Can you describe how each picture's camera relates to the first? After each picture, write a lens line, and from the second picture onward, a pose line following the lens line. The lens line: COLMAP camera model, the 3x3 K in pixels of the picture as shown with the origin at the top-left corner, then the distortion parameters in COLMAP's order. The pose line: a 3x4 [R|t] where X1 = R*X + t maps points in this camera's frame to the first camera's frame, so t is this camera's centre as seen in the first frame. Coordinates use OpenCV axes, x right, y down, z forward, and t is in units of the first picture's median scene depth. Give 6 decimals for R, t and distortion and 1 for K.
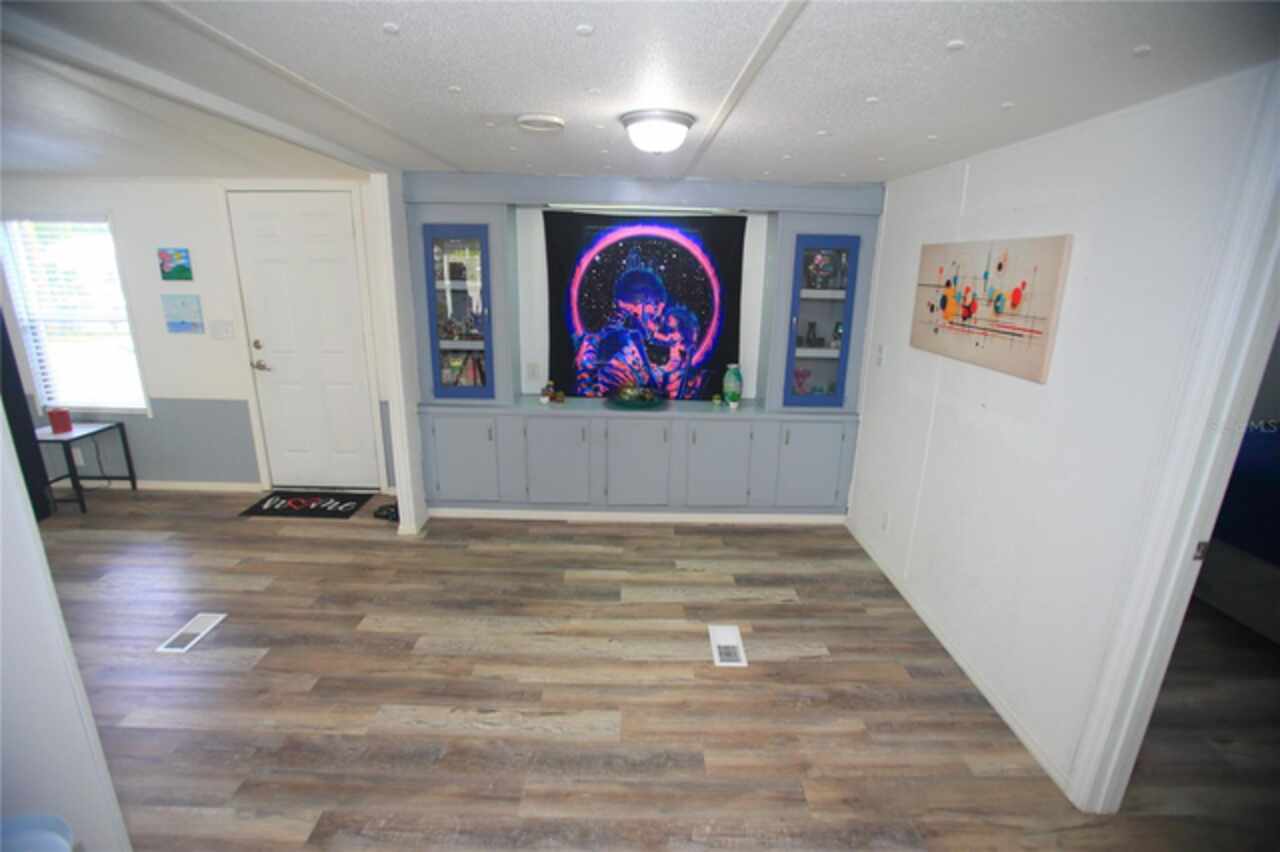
lens RADIAL K [[585.9, 0, 635.8], [0, 585.9, 429.7], [0, 0, 1]] dist [-0.079971, 0.033283]
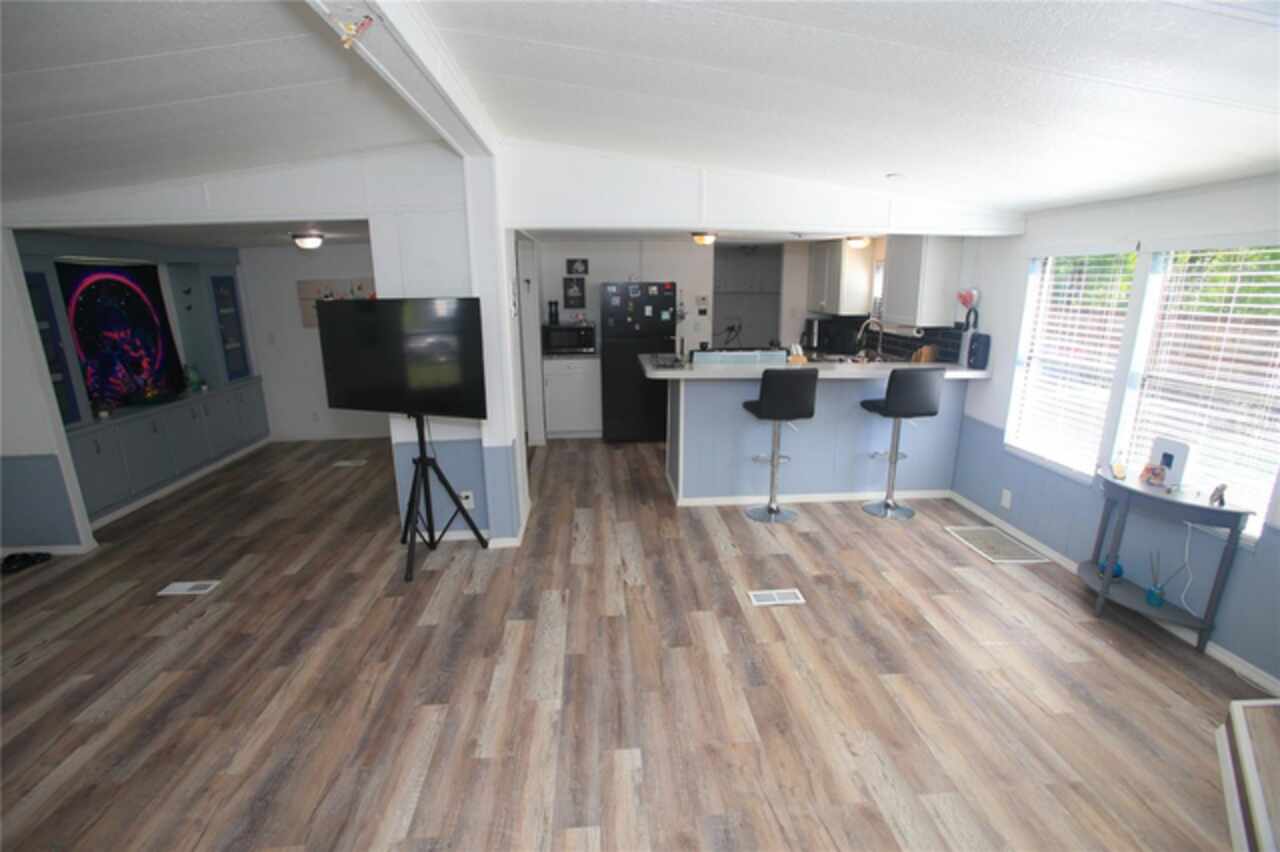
lens RADIAL K [[585.9, 0, 635.8], [0, 585.9, 429.7], [0, 0, 1]] dist [-0.079971, 0.033283]
pose [[-0.063285, -0.268855, 0.961099, -1.362729], [0.292155, 0.915850, 0.275435, -0.019170], [-0.954275, 0.298221, 0.020588, -0.076349]]
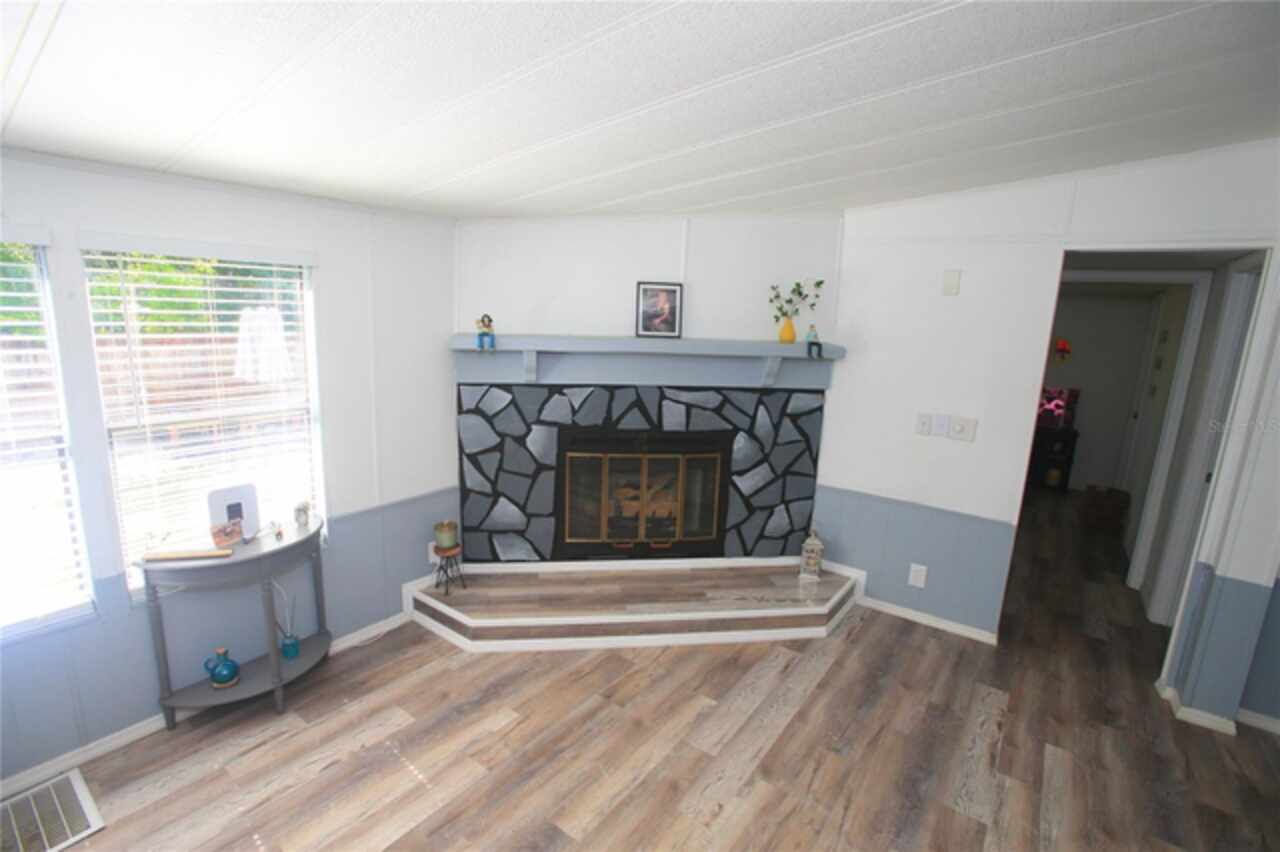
lens RADIAL K [[585.9, 0, 635.8], [0, 585.9, 429.7], [0, 0, 1]] dist [-0.079971, 0.033283]
pose [[-0.604483, 0.107466, -0.789336, -0.499129], [-0.280980, 0.898414, 0.337494, 0.012673], [0.745420, 0.425797, -0.512880, -0.110329]]
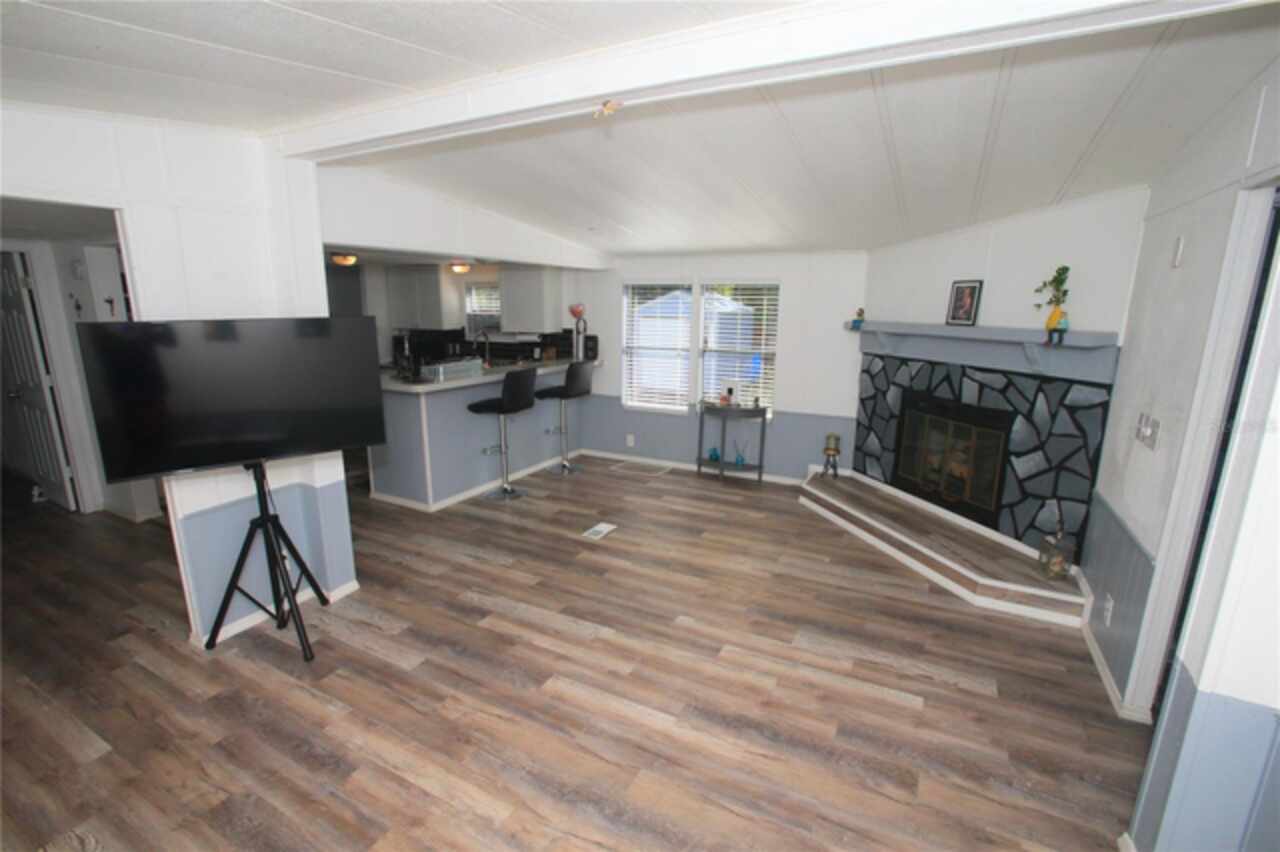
lens RADIAL K [[585.9, 0, 635.8], [0, 585.9, 429.7], [0, 0, 1]] dist [-0.079971, 0.033283]
pose [[-0.878510, -0.132208, 0.459066, -1.200088], [0.110205, 0.878938, 0.464028, -0.211326], [-0.464839, 0.458245, -0.757586, 0.574002]]
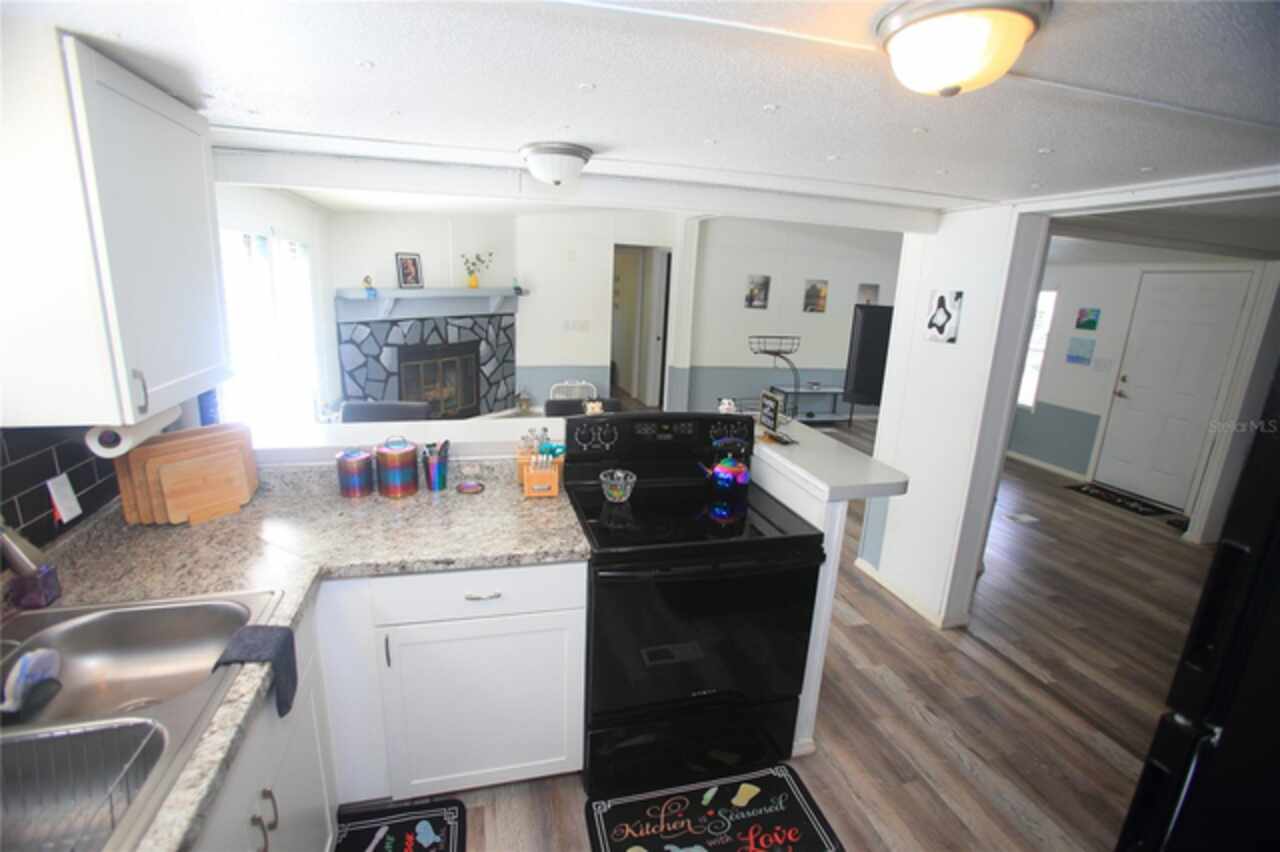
lens RADIAL K [[585.9, 0, 635.8], [0, 585.9, 429.7], [0, 0, 1]] dist [-0.079971, 0.033283]
pose [[0.257587, 0.225396, -0.939599, 0.359156], [-0.312587, 0.939561, 0.139692, 0.154492], [0.914297, 0.257723, 0.312475, -0.509980]]
